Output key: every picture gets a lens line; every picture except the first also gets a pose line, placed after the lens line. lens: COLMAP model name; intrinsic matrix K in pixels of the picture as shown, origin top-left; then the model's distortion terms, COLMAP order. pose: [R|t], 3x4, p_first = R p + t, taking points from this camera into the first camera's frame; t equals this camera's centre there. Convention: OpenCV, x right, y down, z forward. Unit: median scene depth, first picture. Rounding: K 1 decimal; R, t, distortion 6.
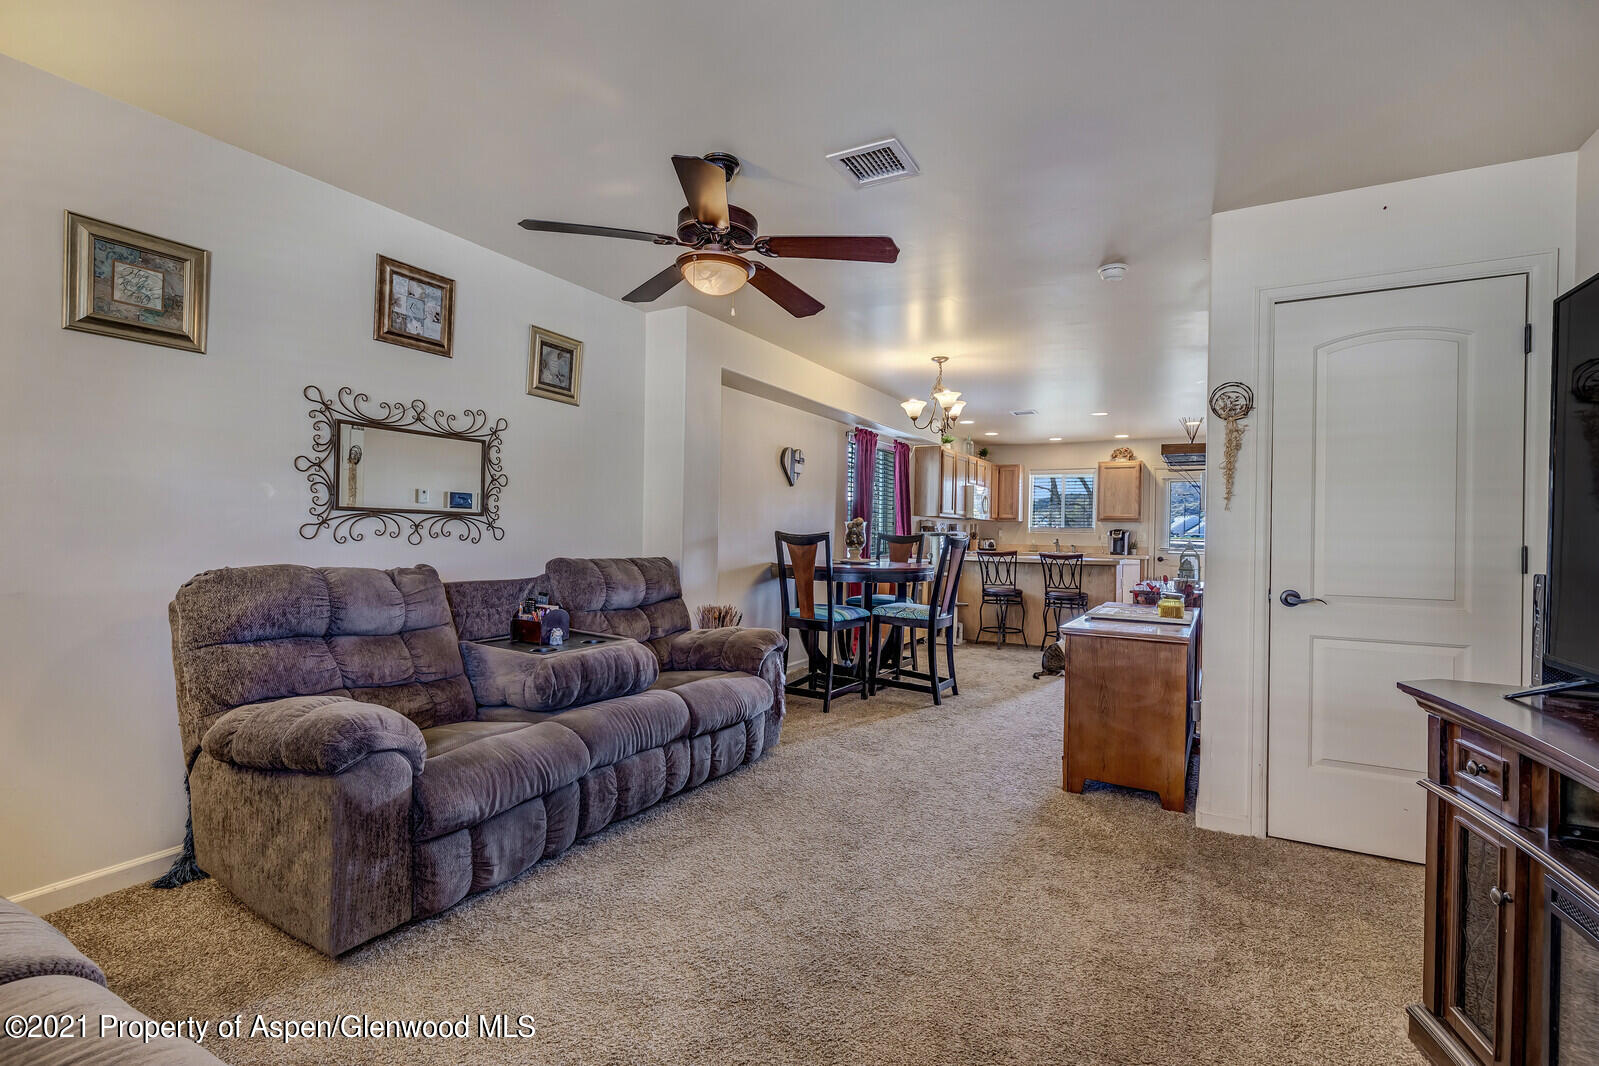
lens RADIAL K [[733.2, 0, 799.3], [0, 733.2, 532.7], [0, 0, 1]] dist [0.000151, 0.000089]
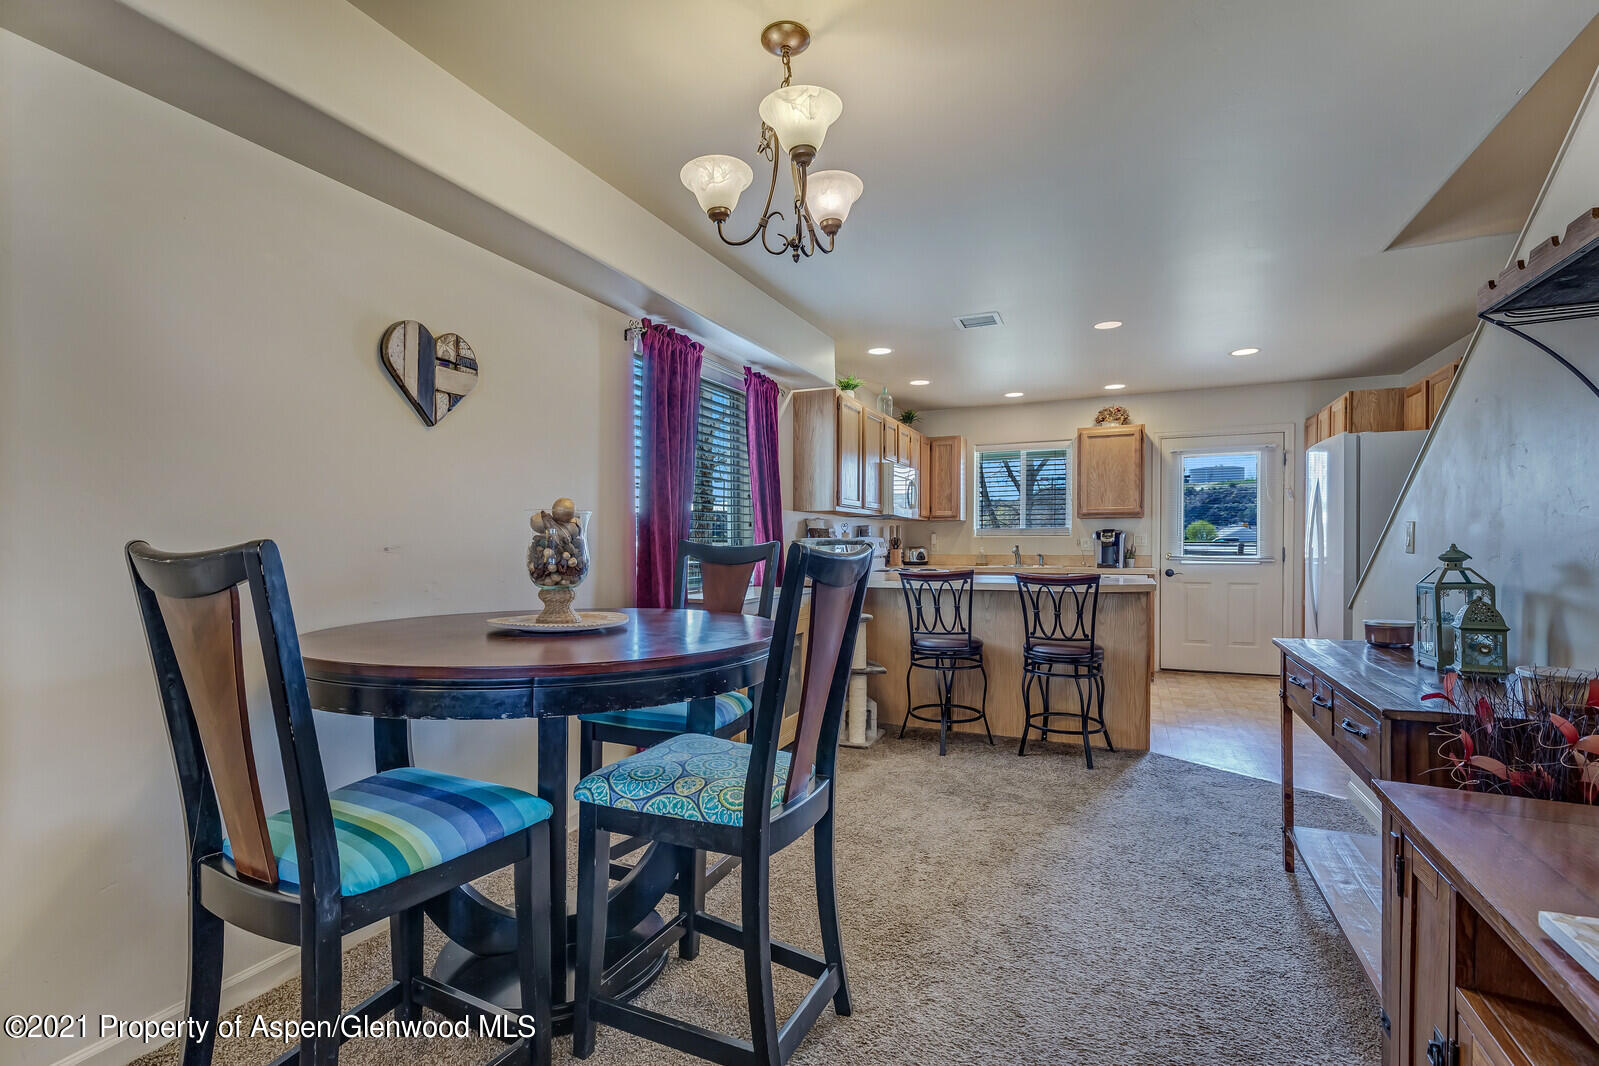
lens RADIAL K [[733.2, 0, 792.4], [0, 733.2, 557.9], [0, 0, 1]] dist [0.000151, 0.000089]
pose [[0.995625, -0.022024, 0.090810, 0.102010], [0.020173, 0.999571, 0.021250, 0.001786], [-0.091239, -0.019325, 0.995641, 0.418091]]
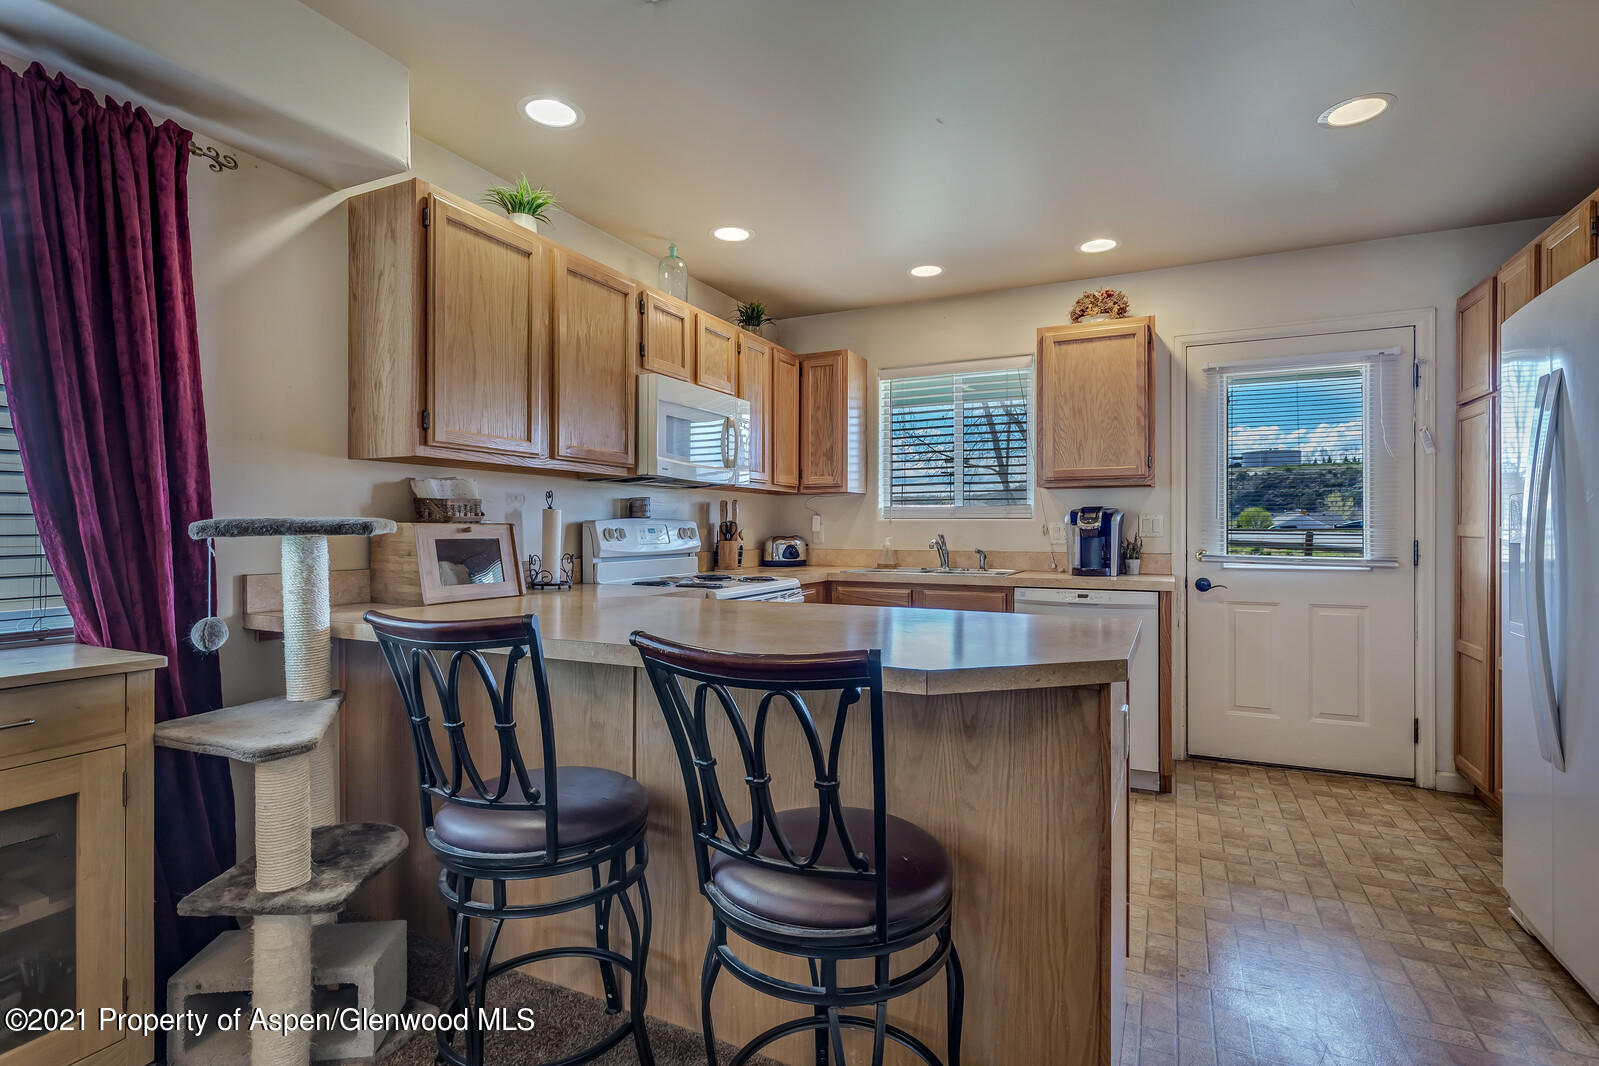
lens RADIAL K [[774.8, 0, 803.5], [0, 774.8, 531.2], [0, 0, 1]] dist [0.000749, -0.000285]
pose [[0.997255, -0.017752, 0.071884, 0.298692], [0.017594, 0.999841, 0.002830, 0.004879], [-0.071922, -0.001557, 0.997409, 0.709490]]
